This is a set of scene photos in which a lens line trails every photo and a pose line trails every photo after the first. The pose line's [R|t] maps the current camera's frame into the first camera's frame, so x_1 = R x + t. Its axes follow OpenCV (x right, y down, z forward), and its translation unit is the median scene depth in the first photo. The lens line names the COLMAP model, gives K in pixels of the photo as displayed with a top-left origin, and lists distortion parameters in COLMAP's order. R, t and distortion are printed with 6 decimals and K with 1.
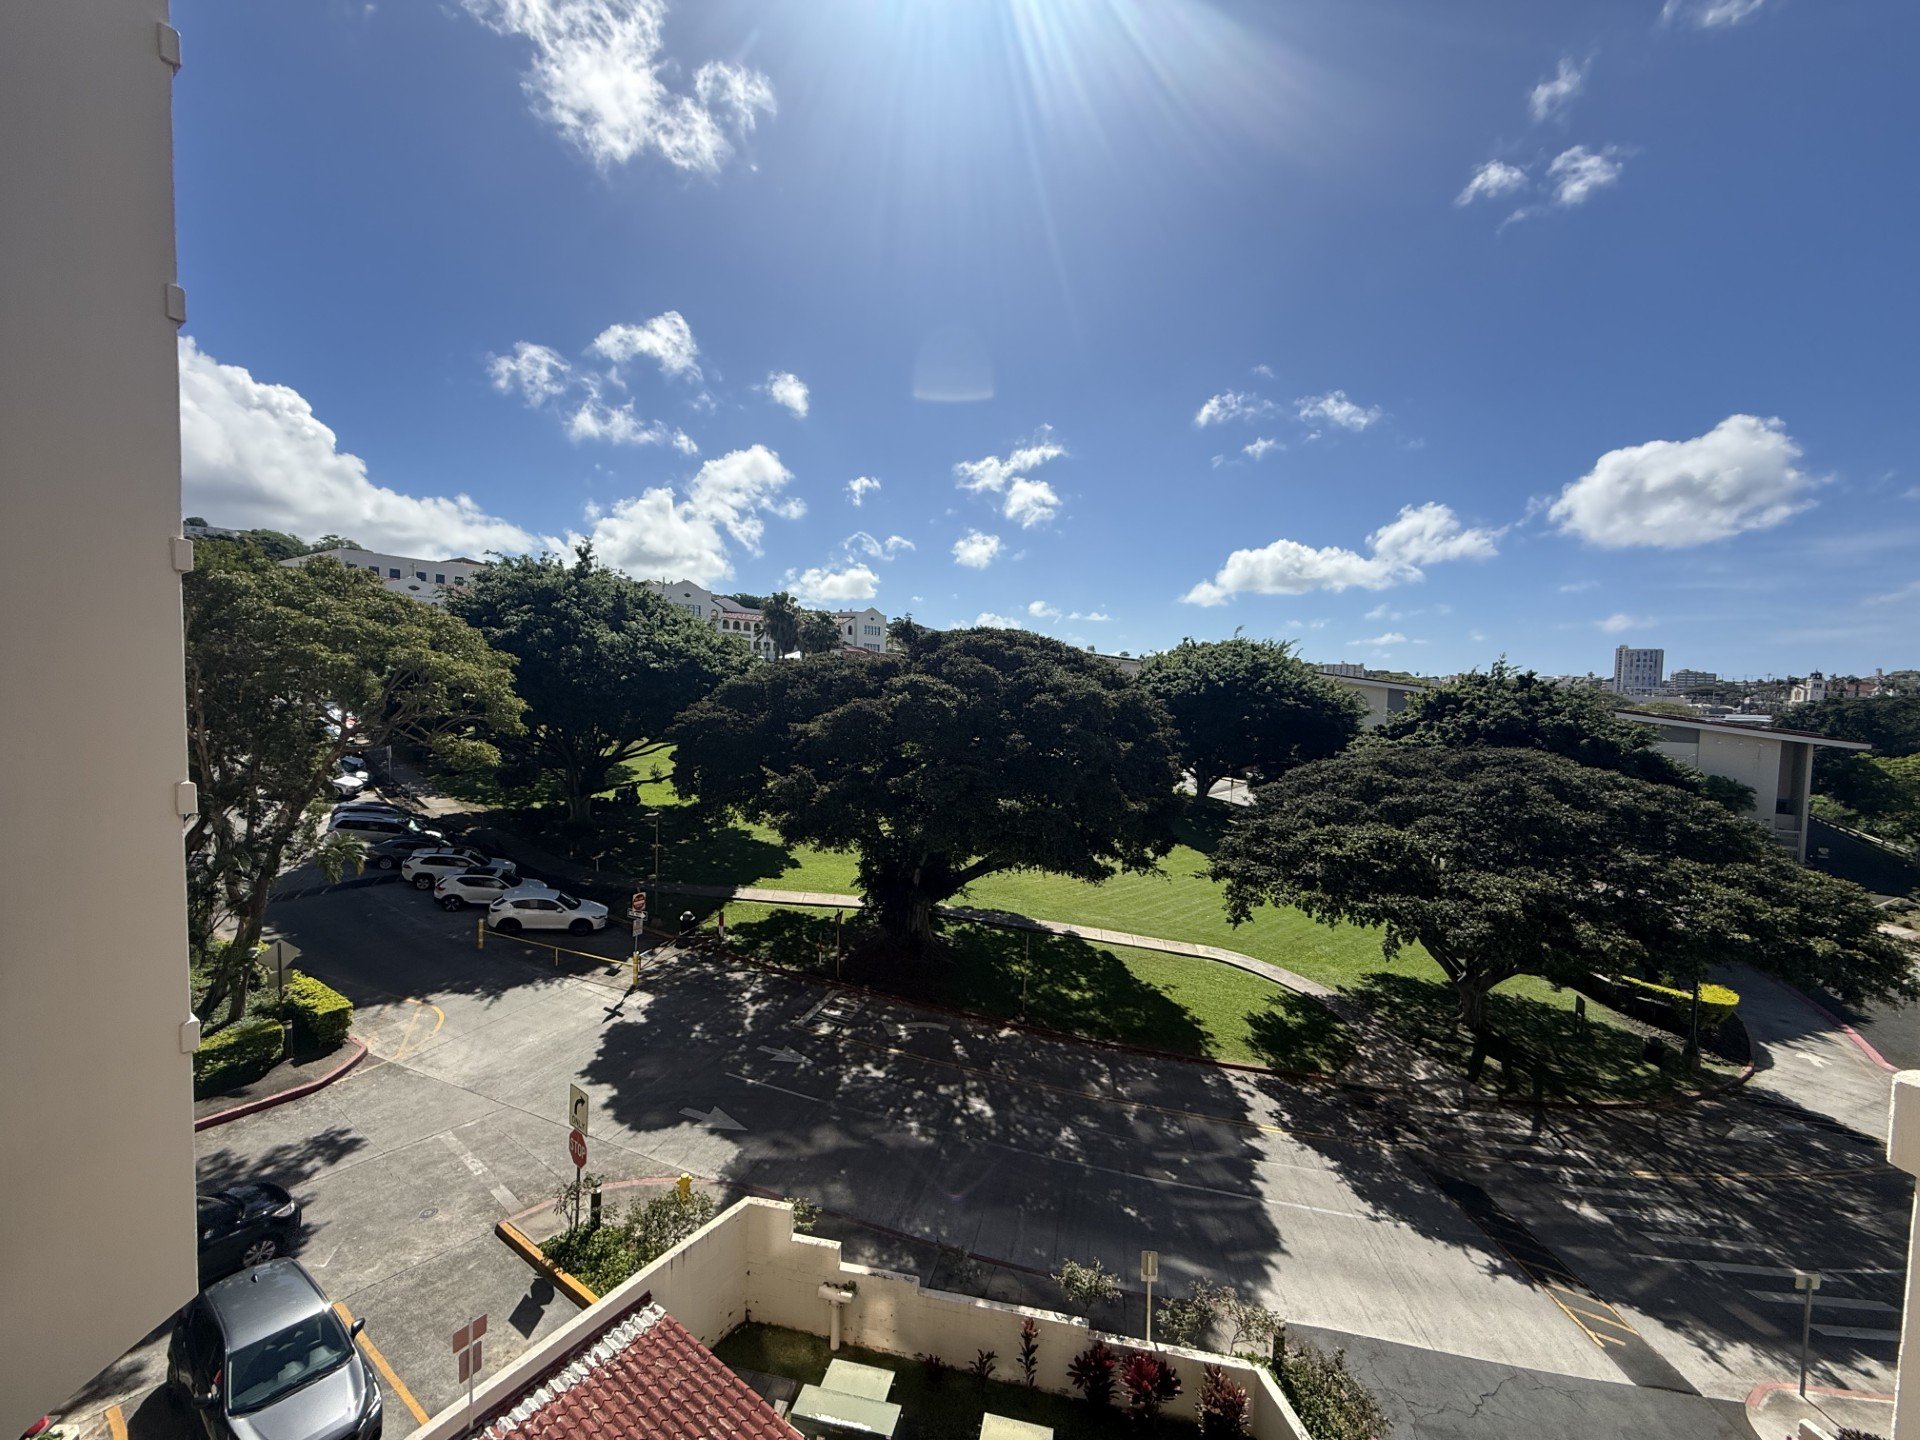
lens RADIAL K [[758.7, 0, 960.0], [0, 758.7, 720.0], [0, 0, 1]] dist [0.000379, -0.000013]
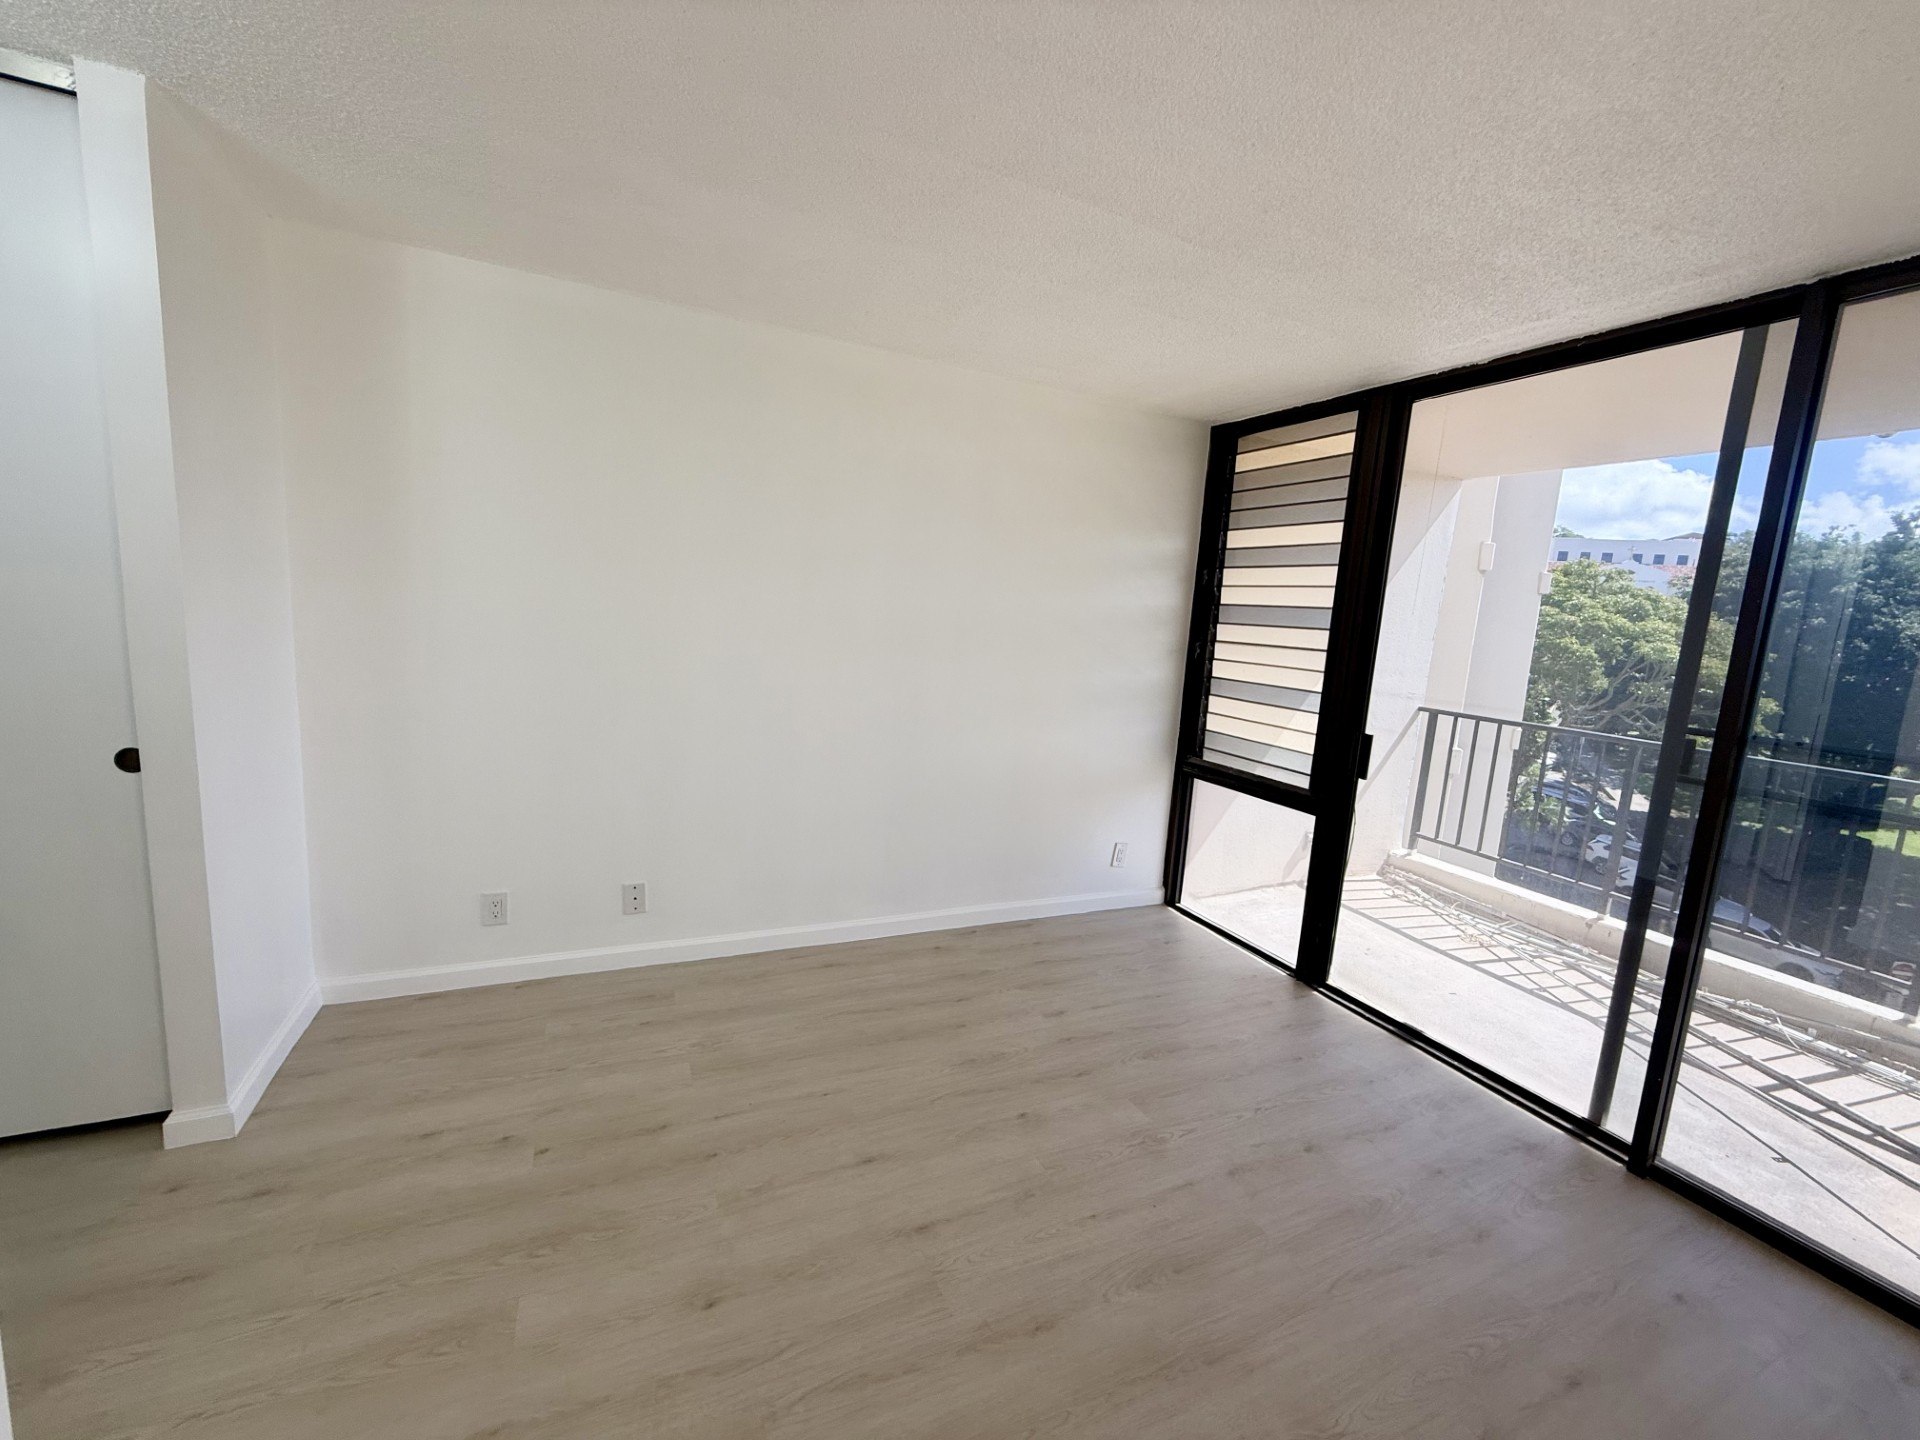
lens RADIAL K [[758.7, 0, 960.0], [0, 758.7, 720.0], [0, 0, 1]] dist [0.000379, -0.000013]
pose [[0.242891, 0.132815, -0.960918, 0.059175], [-0.114542, 0.987580, 0.107548, 0.006978], [0.963267, 0.083943, 0.255087, -0.157713]]
